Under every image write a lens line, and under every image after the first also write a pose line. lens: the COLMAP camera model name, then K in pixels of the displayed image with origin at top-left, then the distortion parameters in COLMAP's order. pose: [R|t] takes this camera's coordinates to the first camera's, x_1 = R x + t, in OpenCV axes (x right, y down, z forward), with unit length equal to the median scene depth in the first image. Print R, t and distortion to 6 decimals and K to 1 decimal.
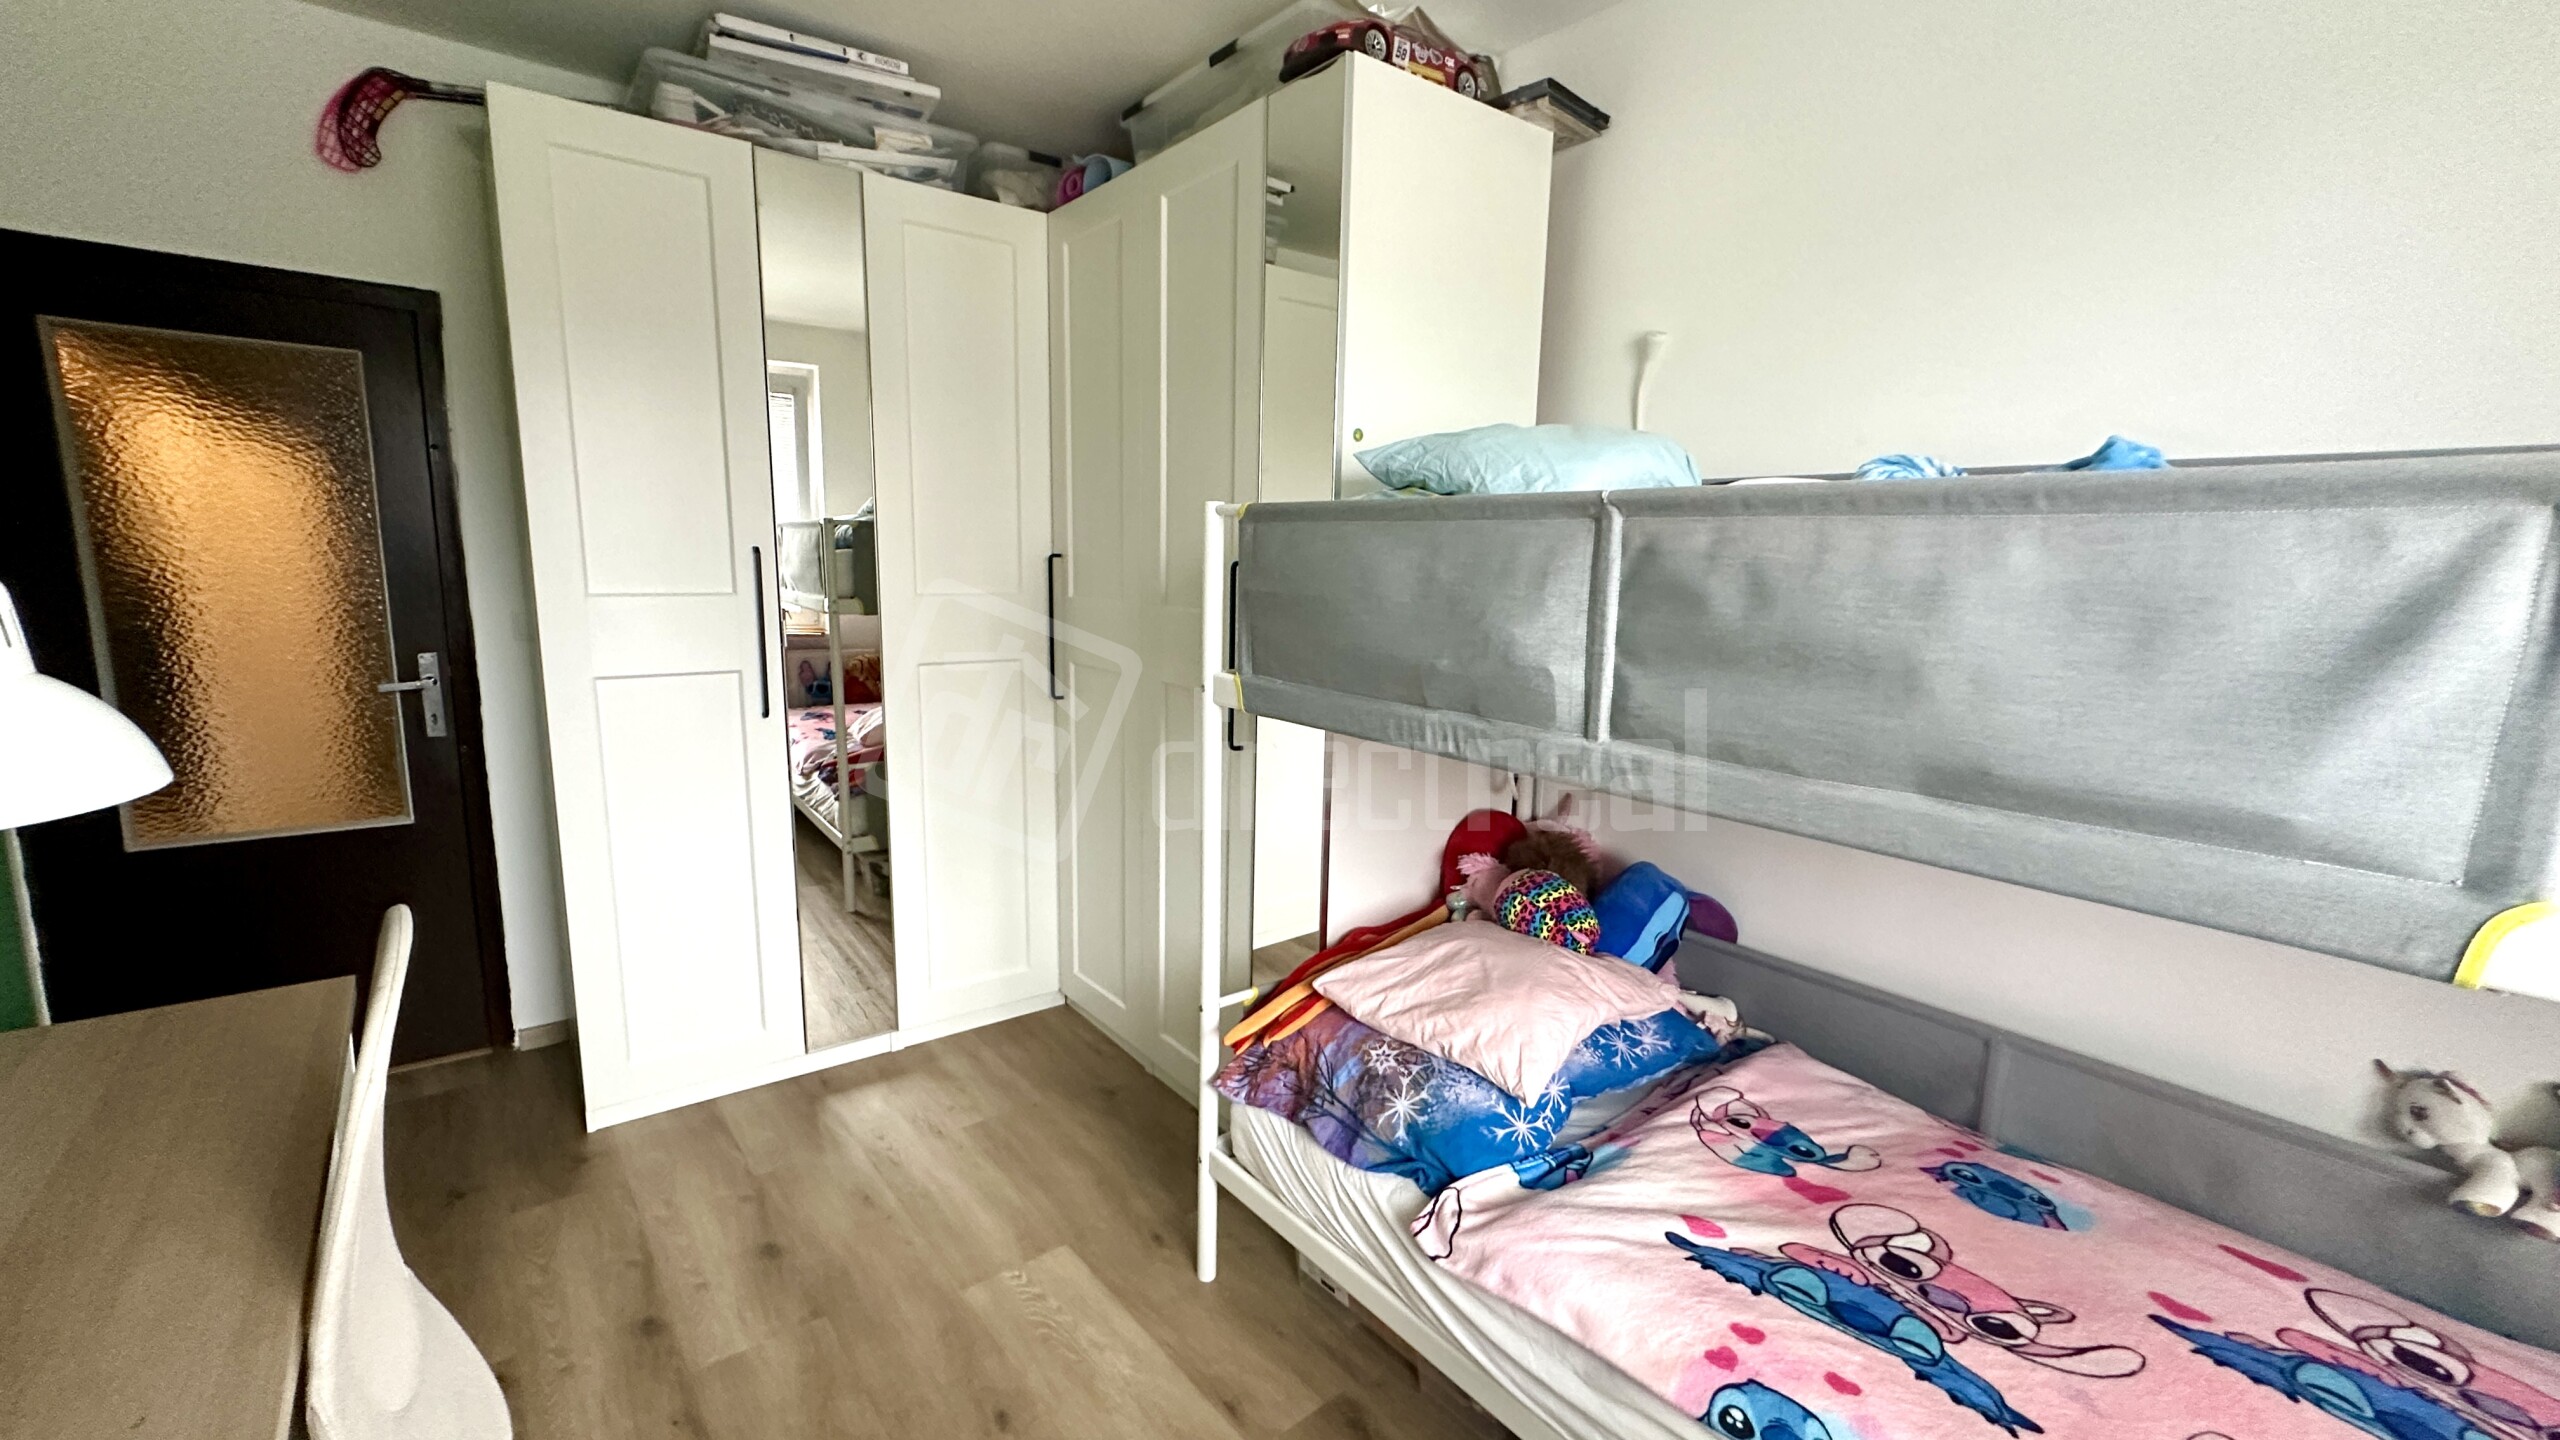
lens RADIAL K [[1022.2, 0, 1275.8], [0, 1022.2, 726.0], [0, 0, 1]] dist [-0.003791, 0.001051]
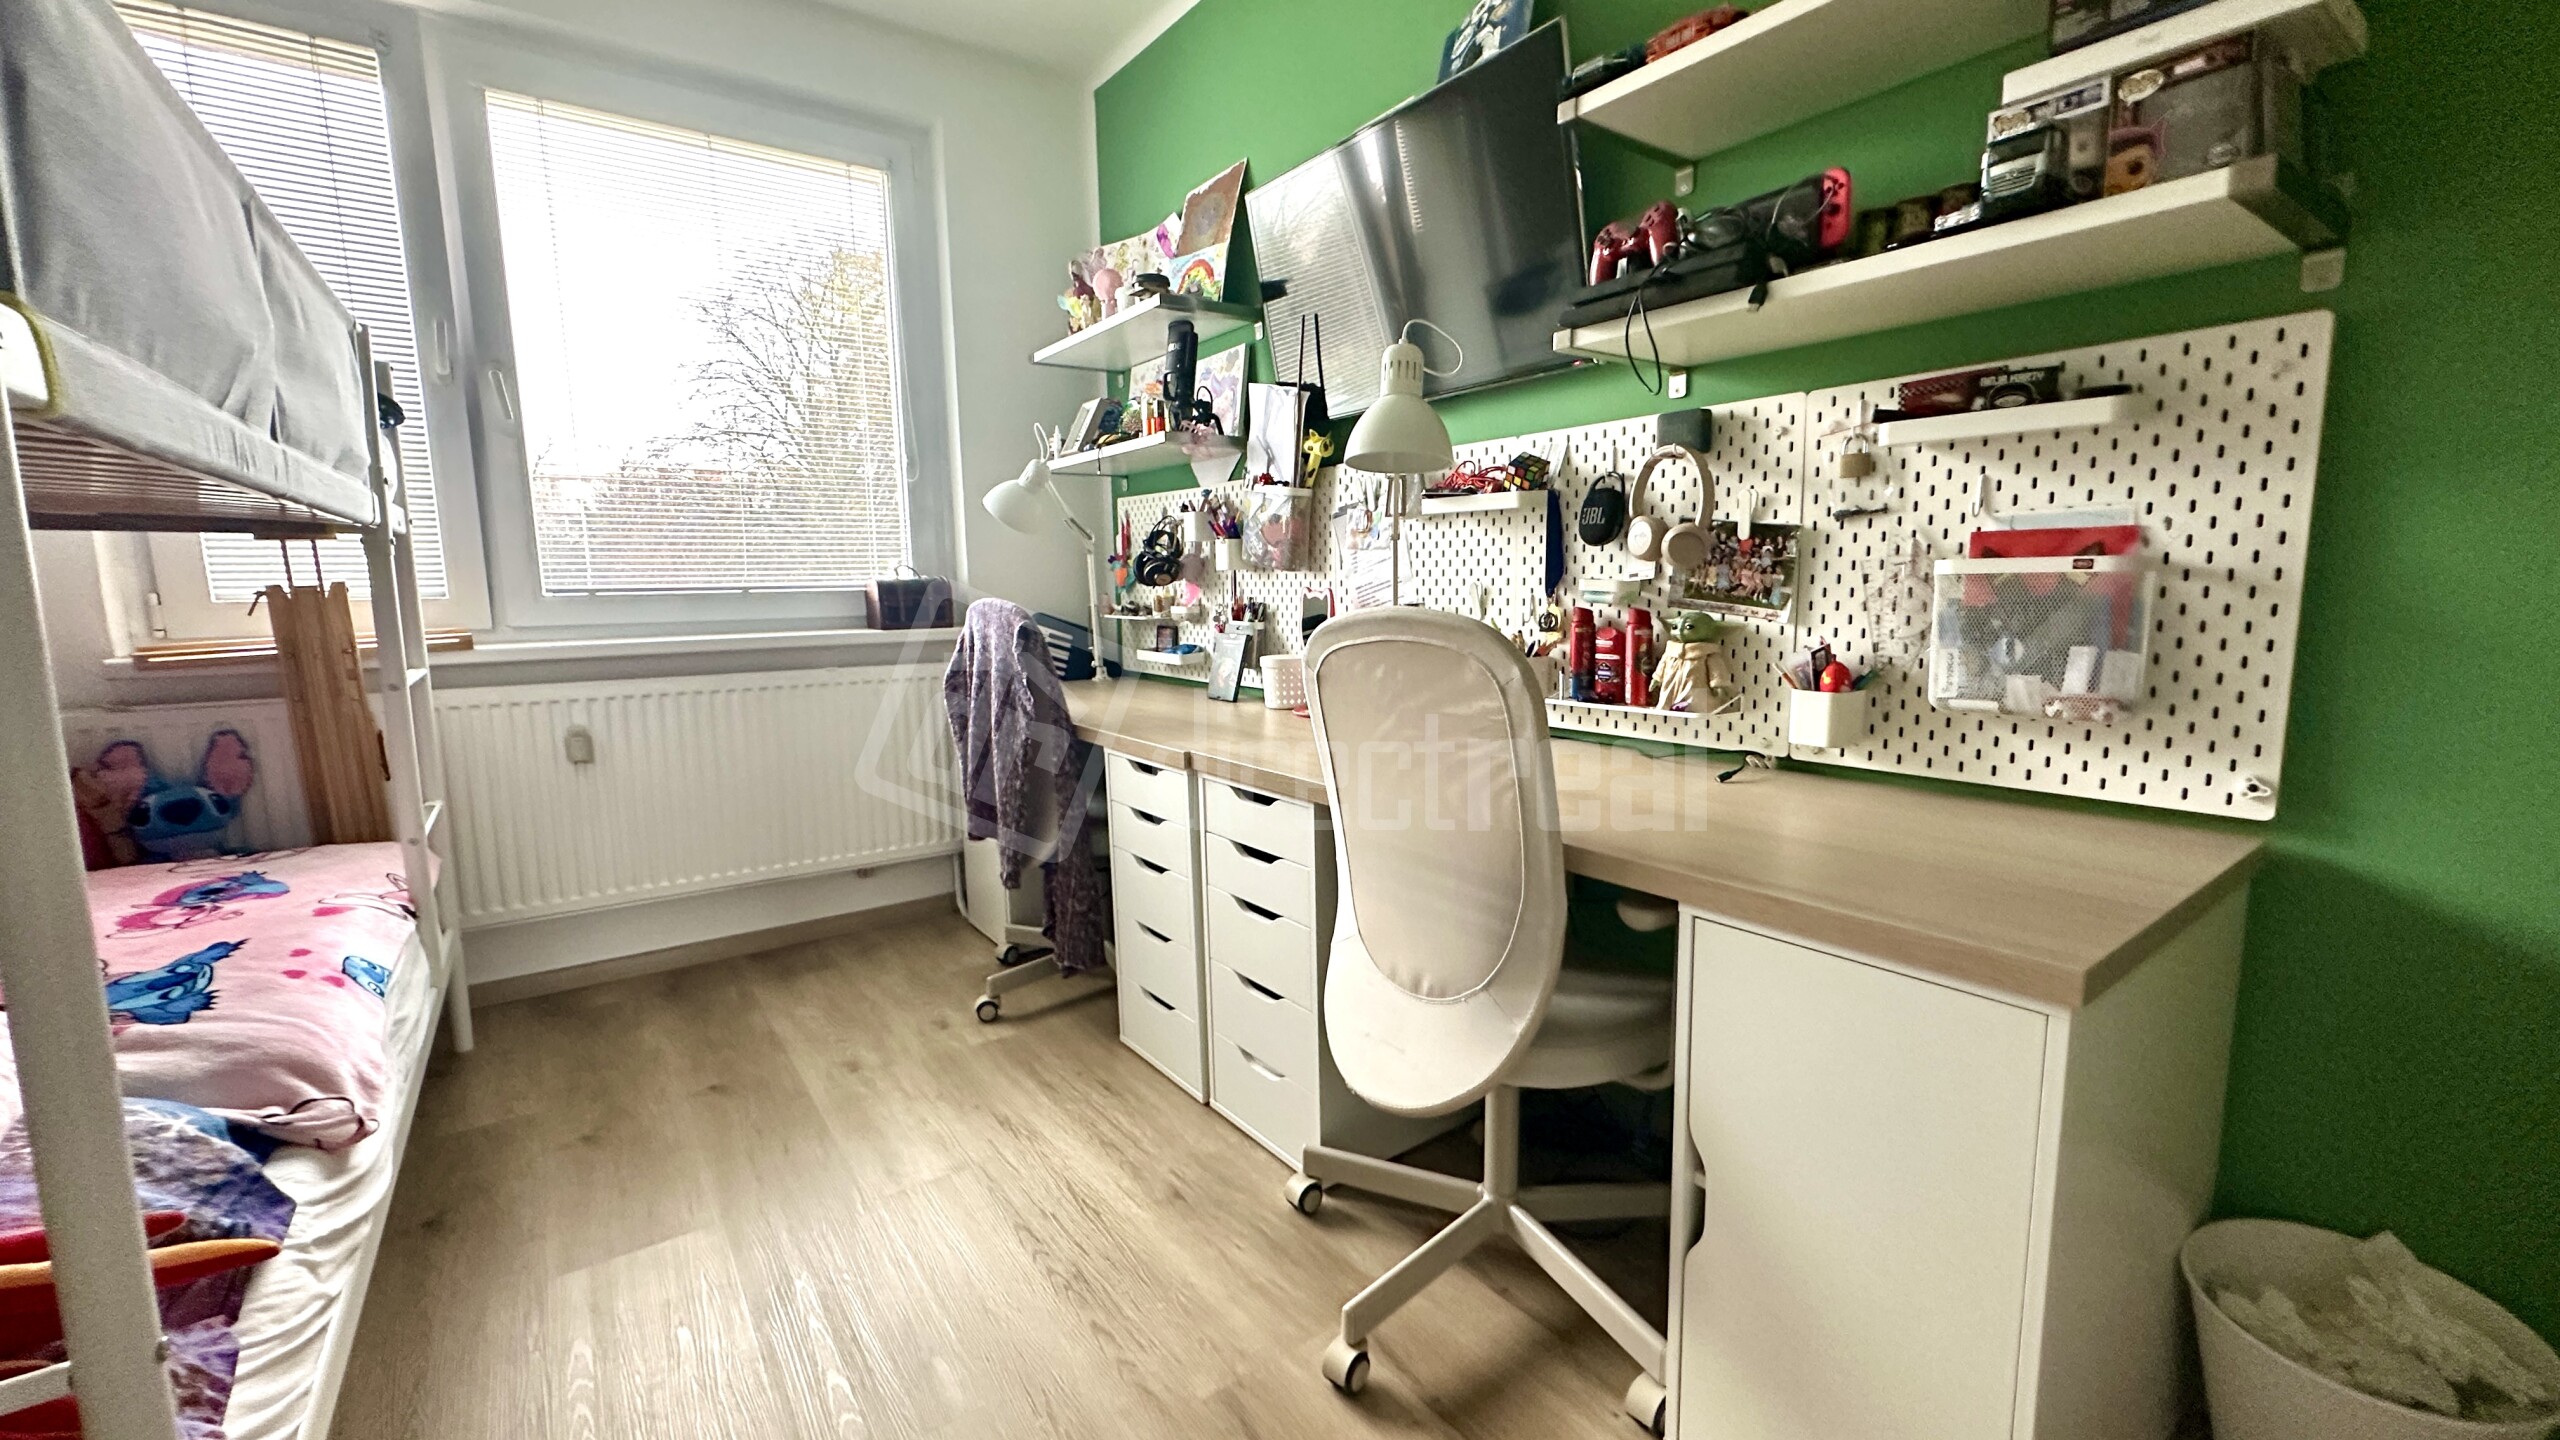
lens RADIAL K [[1022.2, 0, 1288.8], [0, 1022.2, 711.3], [0, 0, 1]] dist [-0.003791, 0.001051]
pose [[-0.998766, -0.016876, 0.046698, -0.656139], [-0.002372, 0.955612, 0.294619, -0.029274], [-0.049598, 0.294145, -0.954473, 1.807890]]
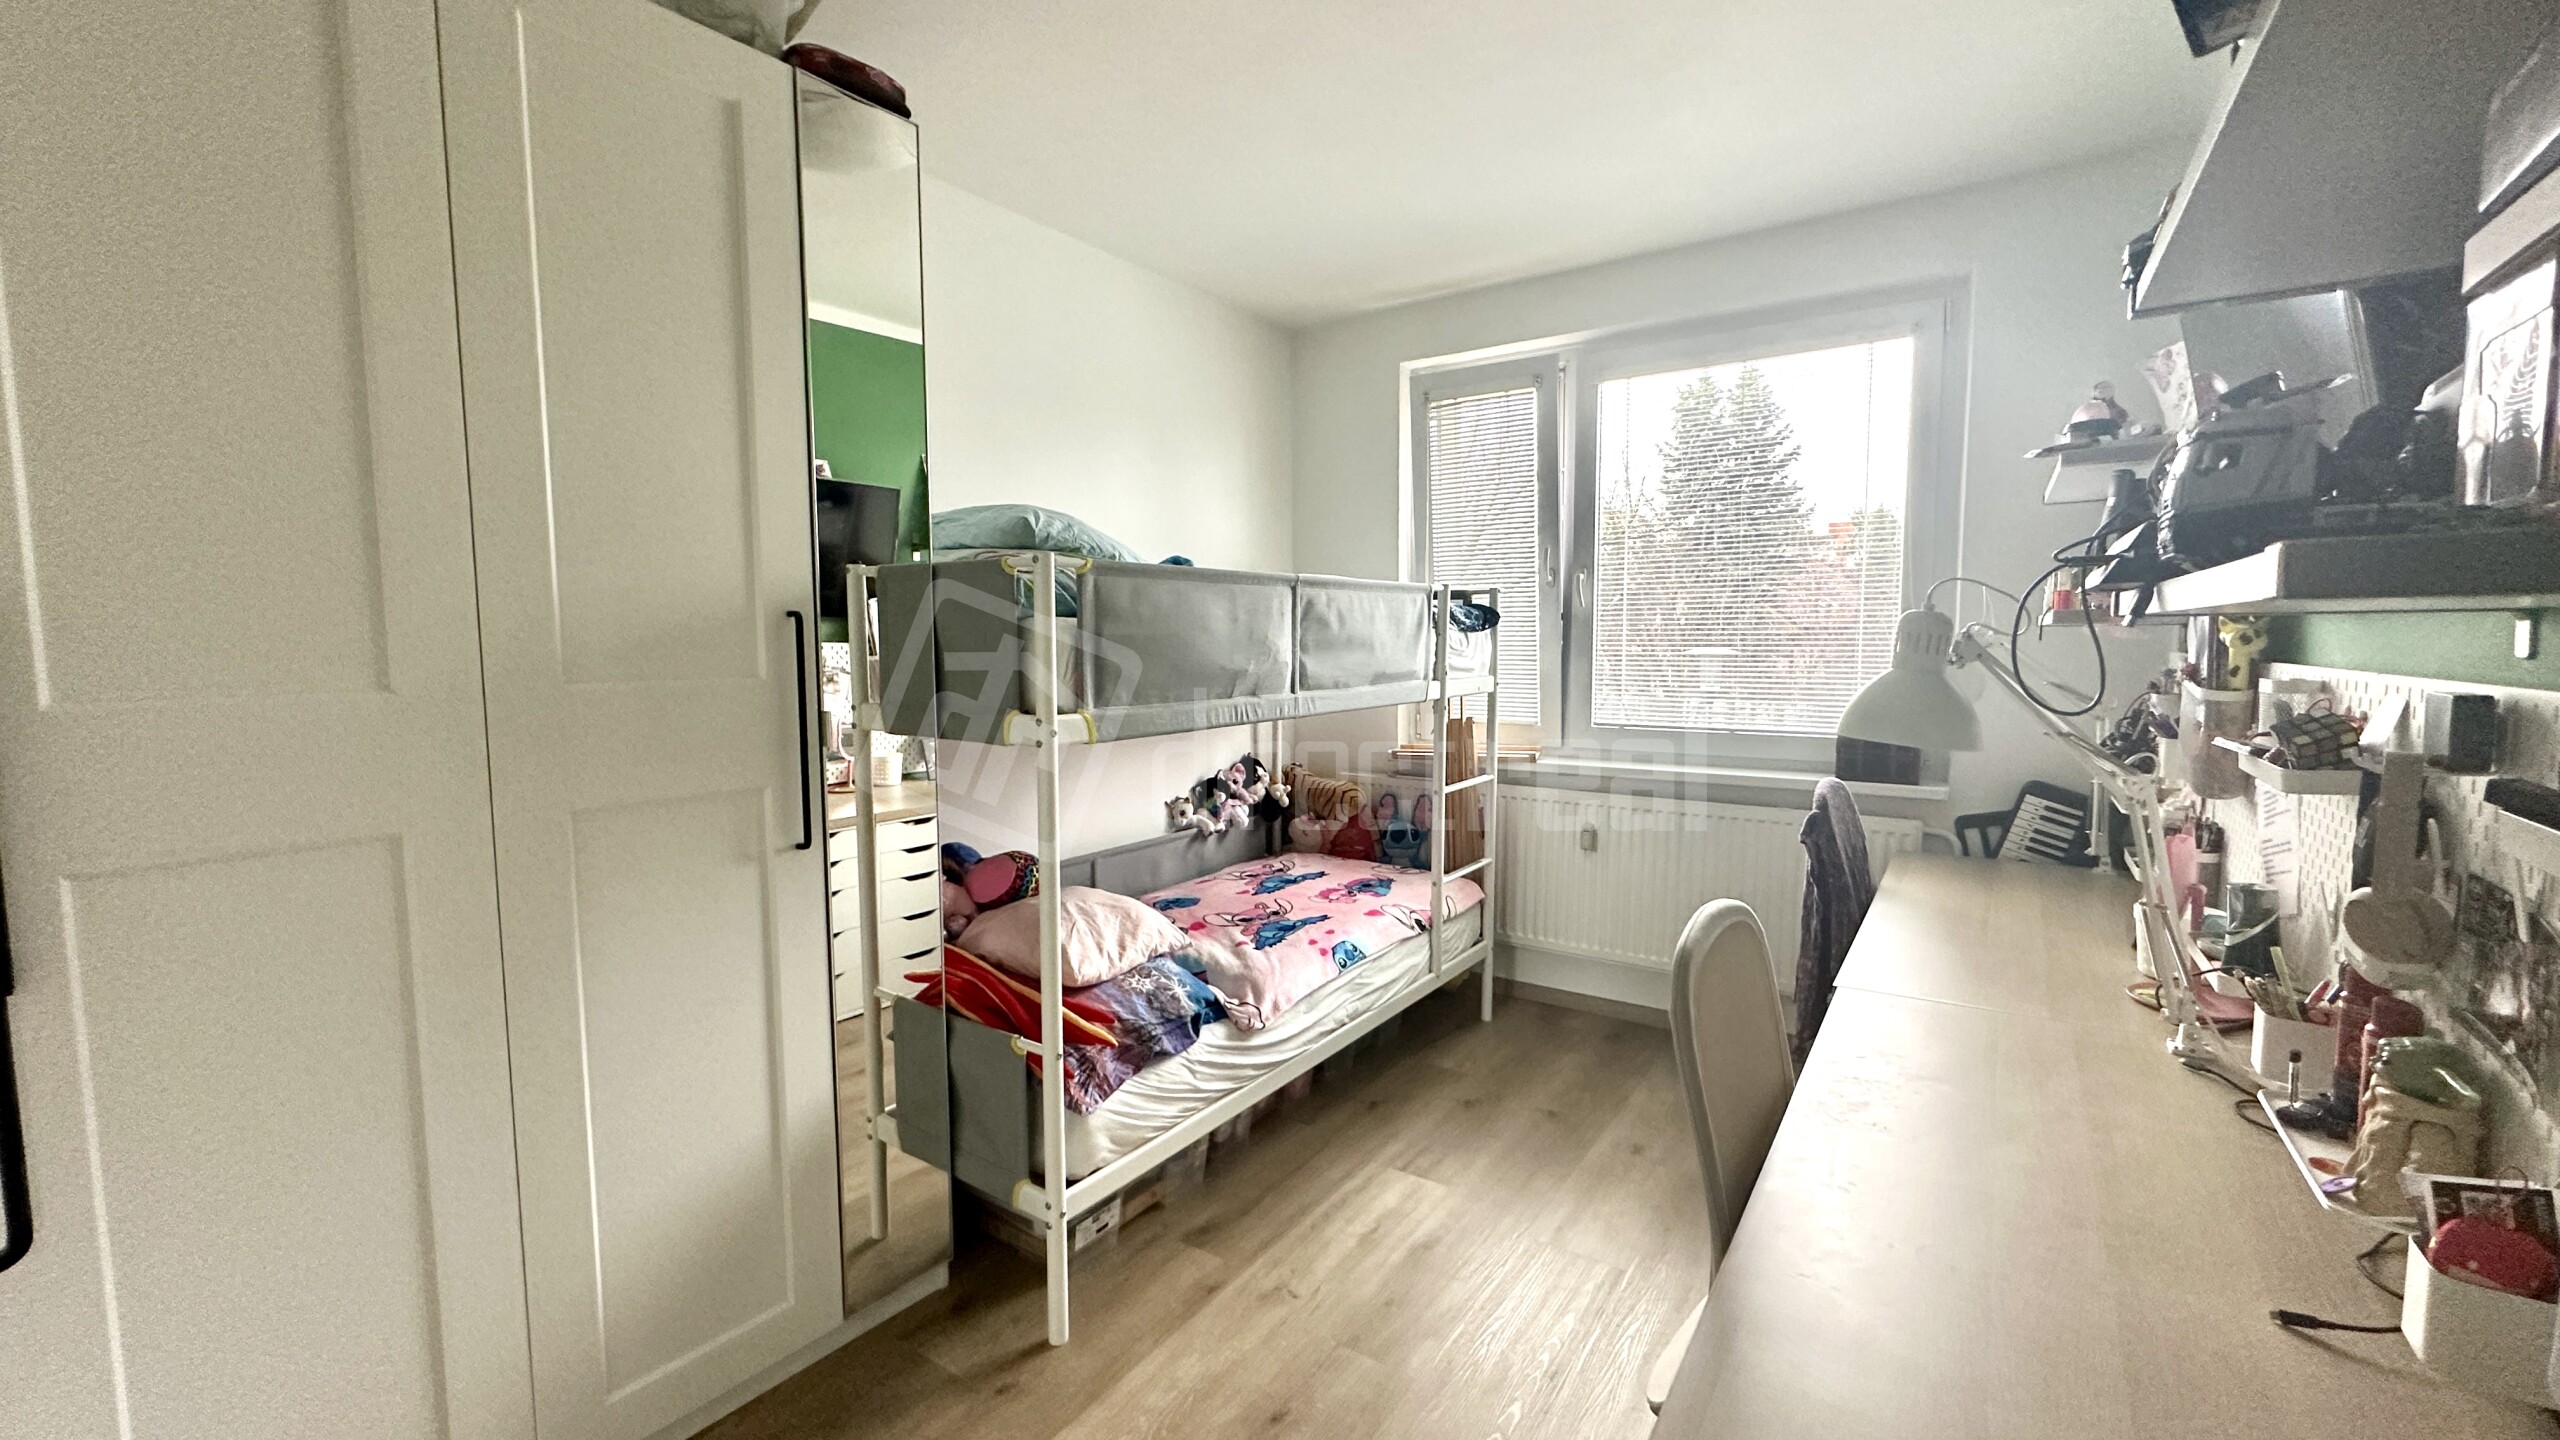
lens RADIAL K [[1022.2, 0, 1277.0], [0, 1022.2, 719.7], [0, 0, 1]] dist [-0.003791, 0.001051]
pose [[-0.279633, -0.102958, 0.954571, -1.527880], [0.158135, 0.975716, 0.151563, -0.233497], [-0.946995, 0.193333, -0.256561, 1.447756]]
